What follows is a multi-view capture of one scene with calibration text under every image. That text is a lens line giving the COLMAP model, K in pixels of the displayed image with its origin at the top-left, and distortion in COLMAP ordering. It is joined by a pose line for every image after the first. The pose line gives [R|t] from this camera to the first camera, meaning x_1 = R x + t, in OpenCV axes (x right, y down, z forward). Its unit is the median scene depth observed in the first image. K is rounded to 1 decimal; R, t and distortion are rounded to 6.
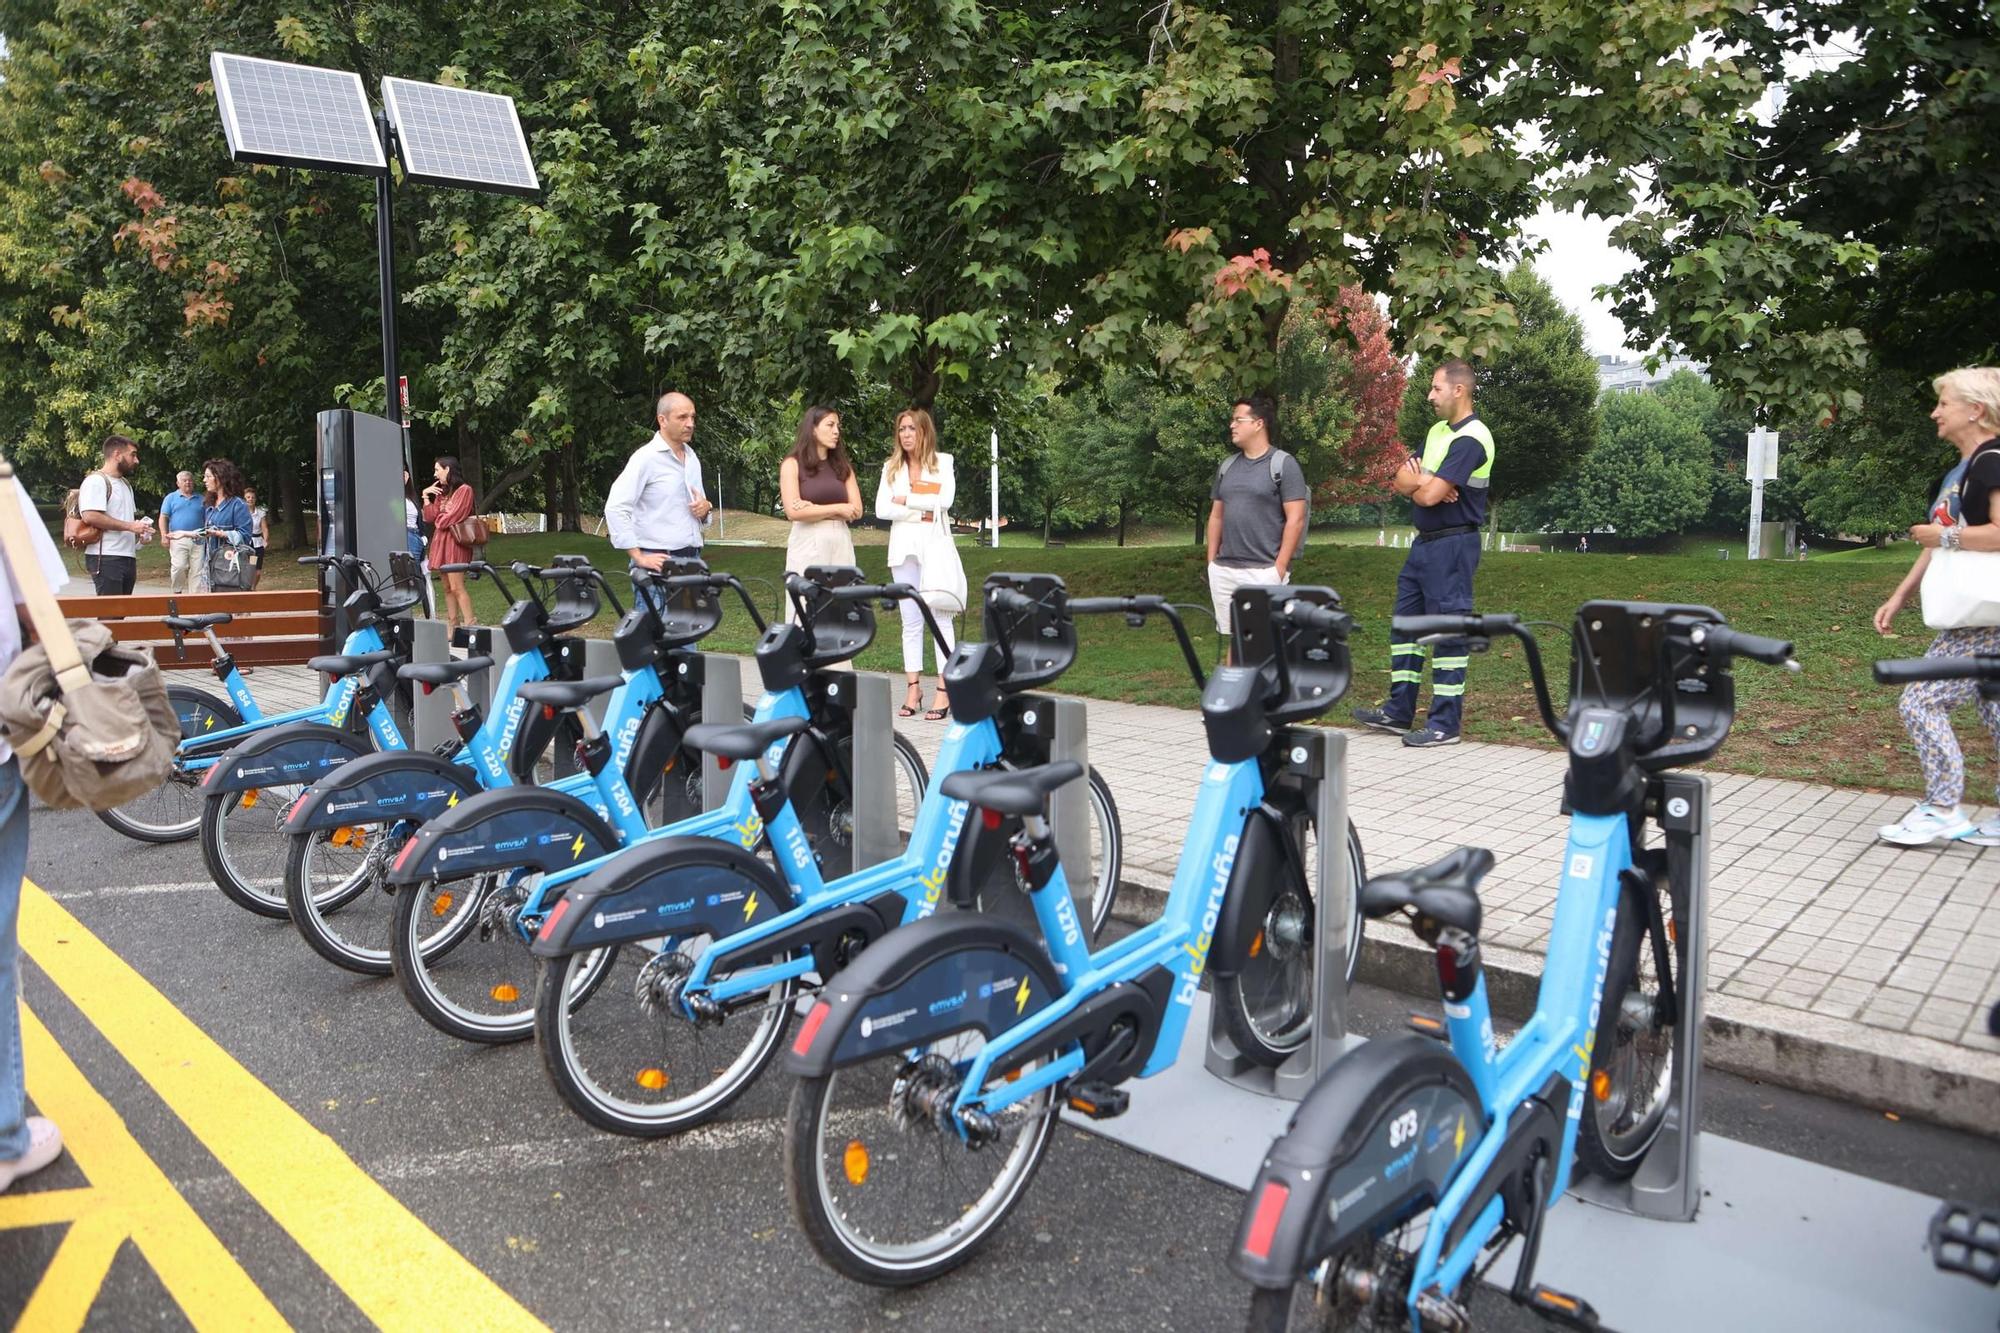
lens RADIAL K [[1392.3, 0, 984.6], [0, 1392.3, 681.2], [0, 0, 1]] dist [-0.097289, 0.070256]
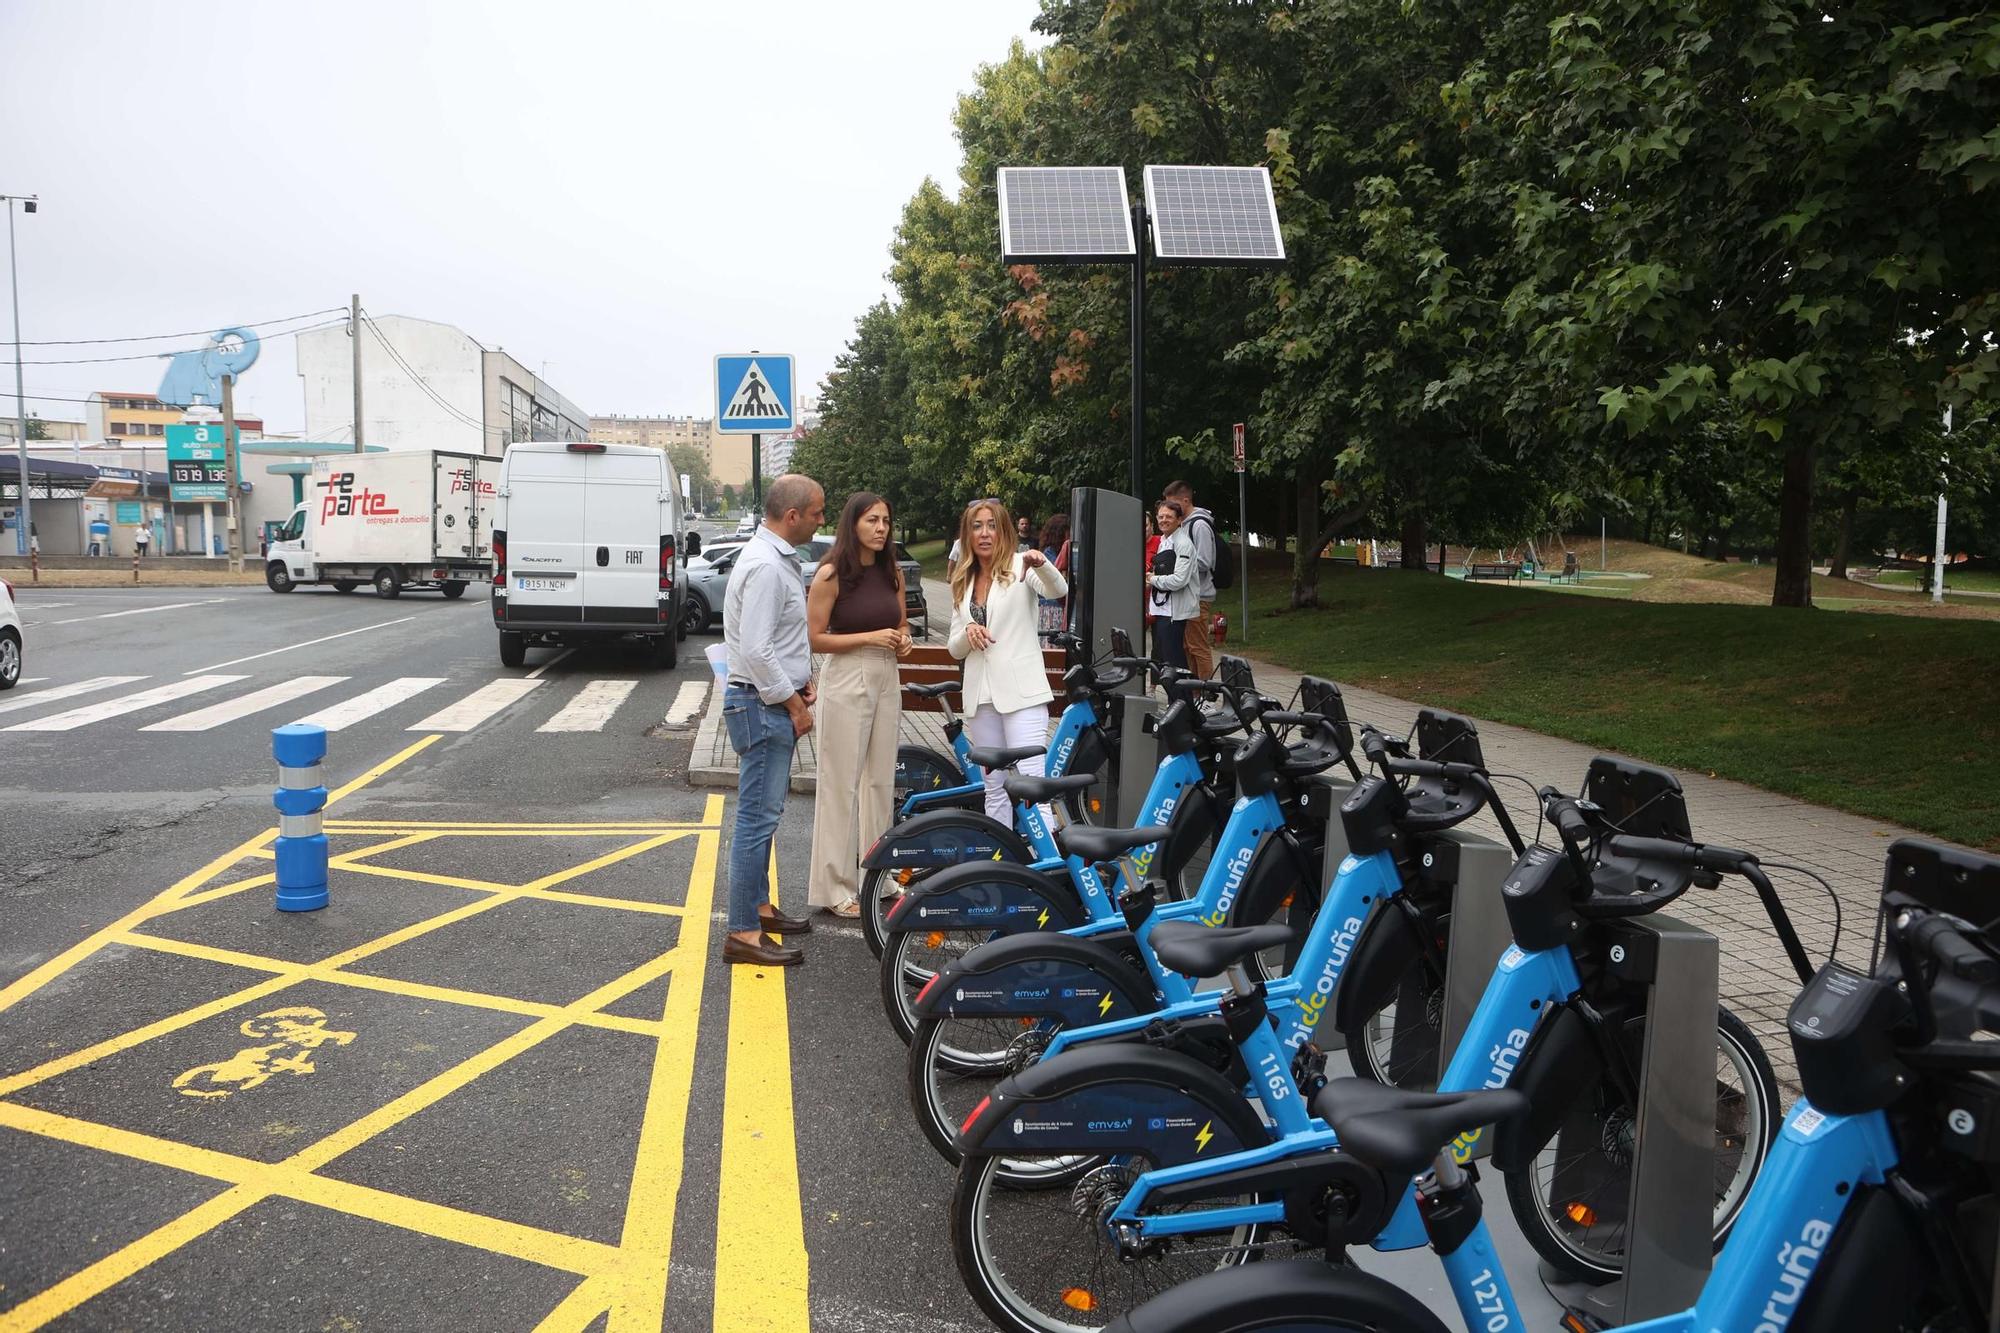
lens RADIAL K [[1392.3, 0, 986.0], [0, 1392.3, 648.0], [0, 0, 1]] dist [-0.097289, 0.070256]
pose [[0.806101, 0.053145, -0.589387, 0.059502], [-0.074122, 0.997183, -0.011460, -0.034305], [0.587118, 0.052925, 0.807770, 0.058232]]
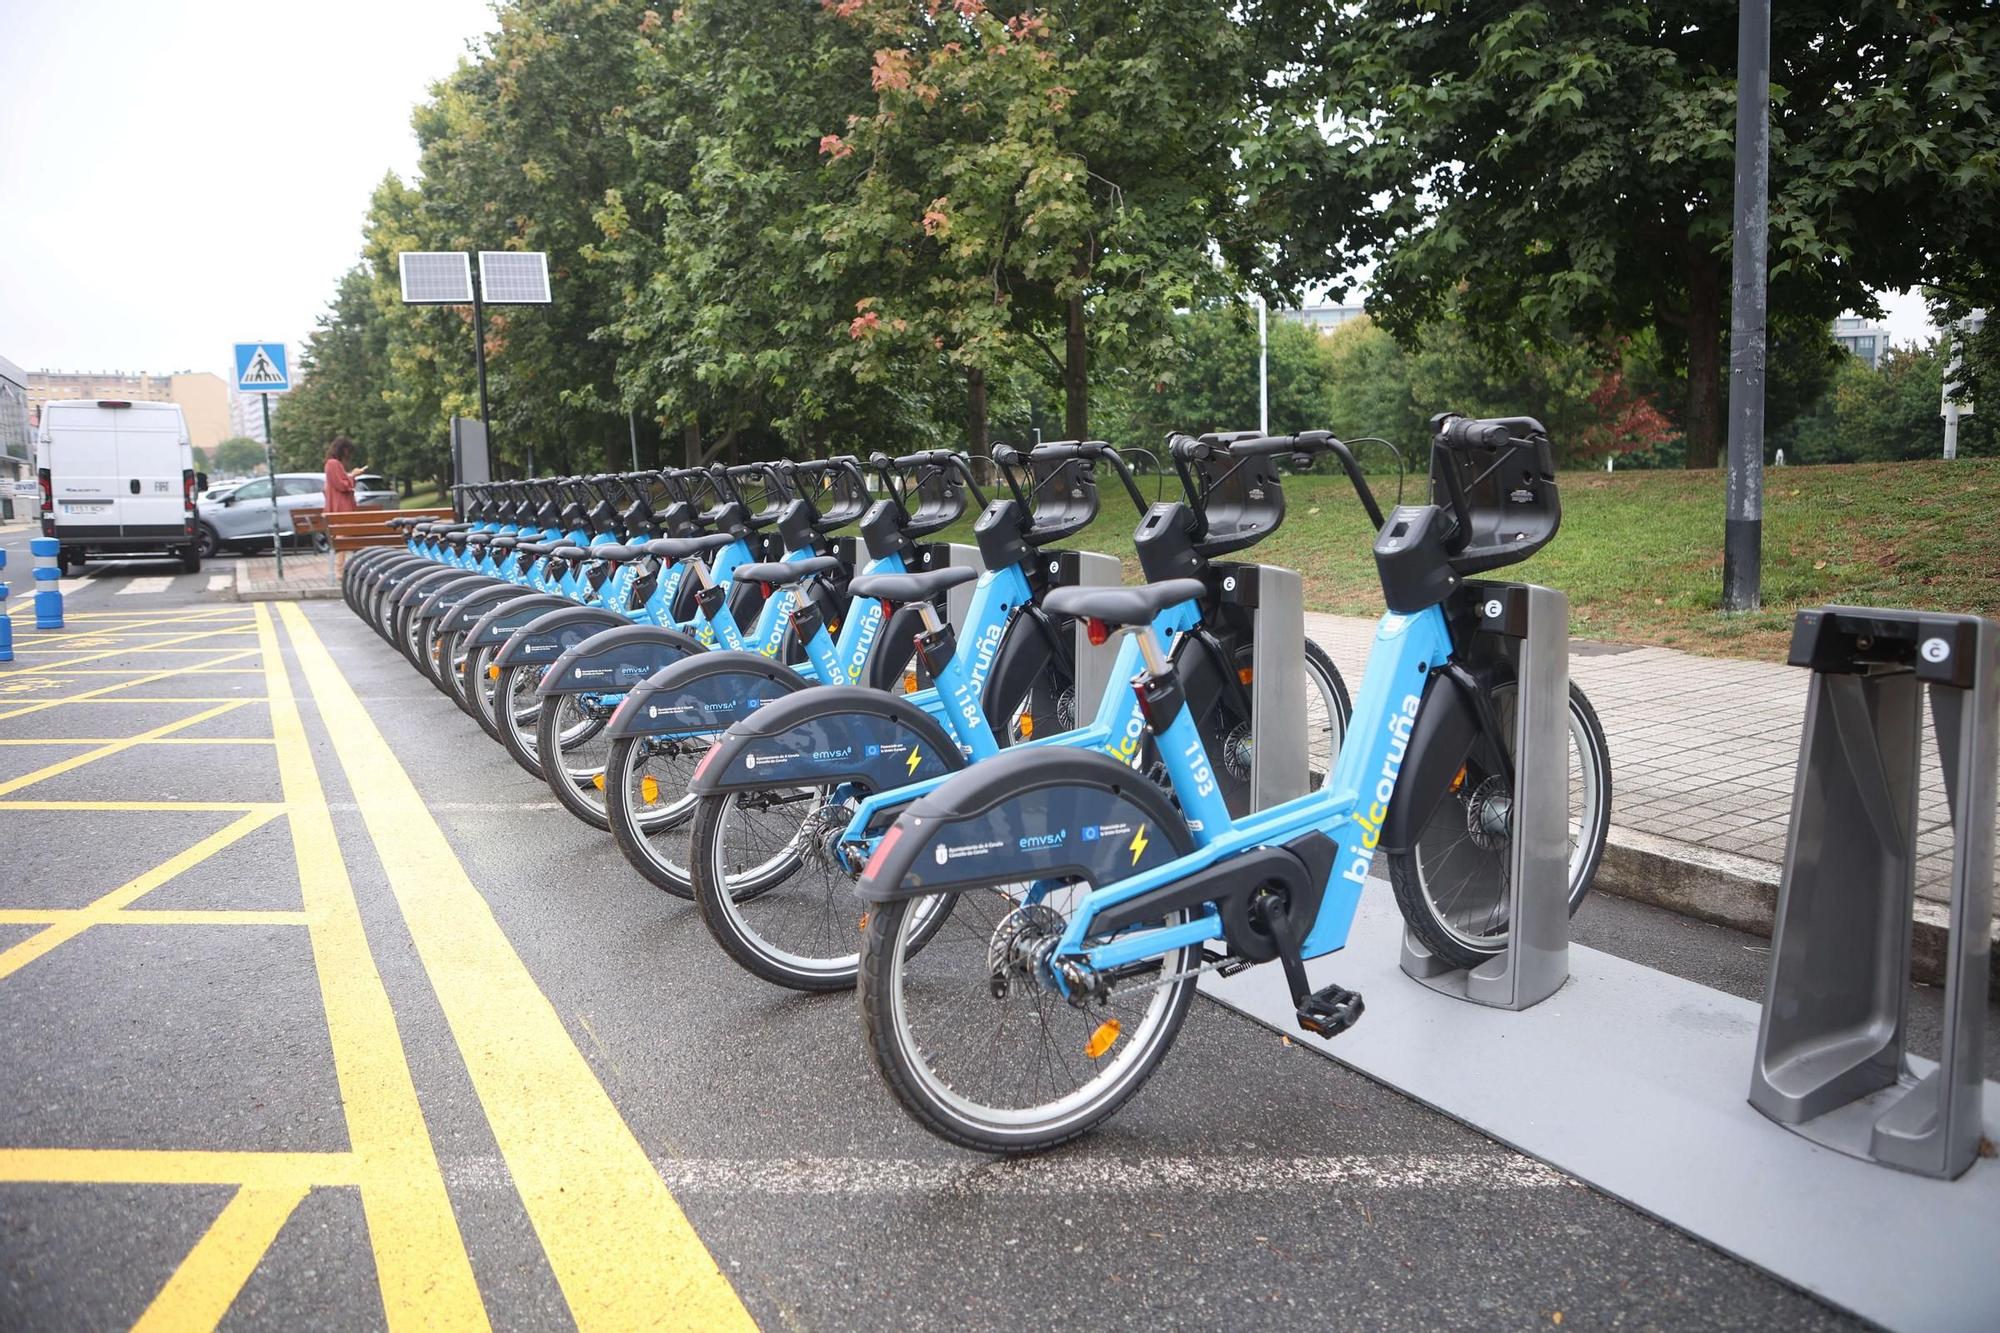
lens RADIAL K [[1392.3, 0, 1038.1], [0, 1392.3, 686.9], [0, 0, 1]] dist [-0.097289, 0.070256]
pose [[0.964855, 0.016449, -0.262269, 0.527731], [-0.006771, 0.999264, 0.037763, 0.069143], [0.262697, -0.034660, 0.964256, -0.445336]]
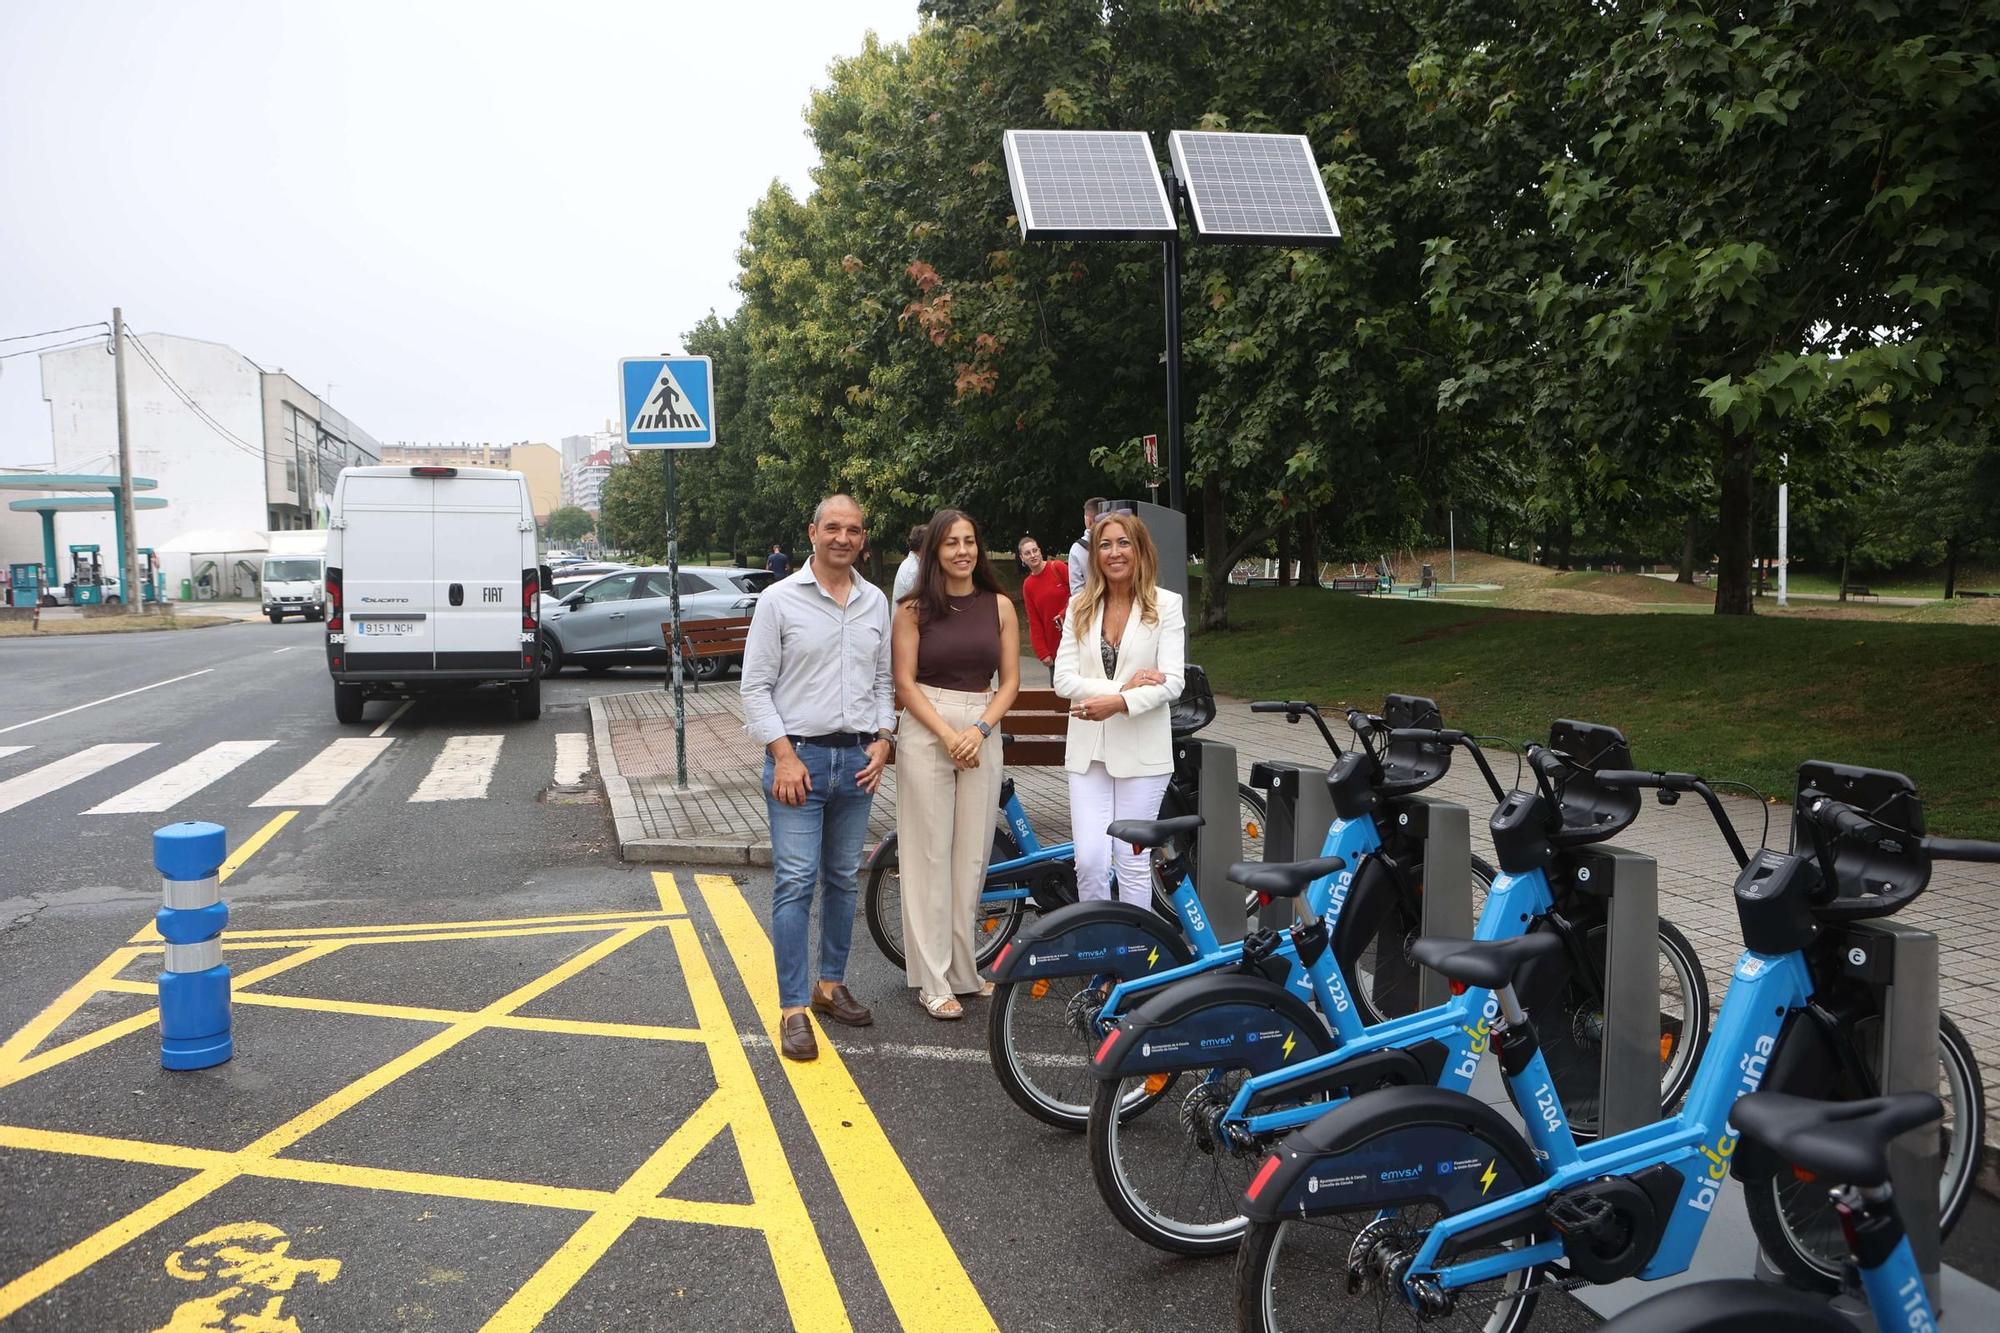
lens RADIAL K [[1392.3, 0, 1012.1], [0, 1392.3, 695.4], [0, 0, 1]] dist [-0.097289, 0.070256]
pose [[0.888285, 0.029776, -0.458327, -0.064247], [-0.033797, 0.999429, -0.000571, -0.038396], [0.458048, 0.015997, 0.888784, 0.085020]]
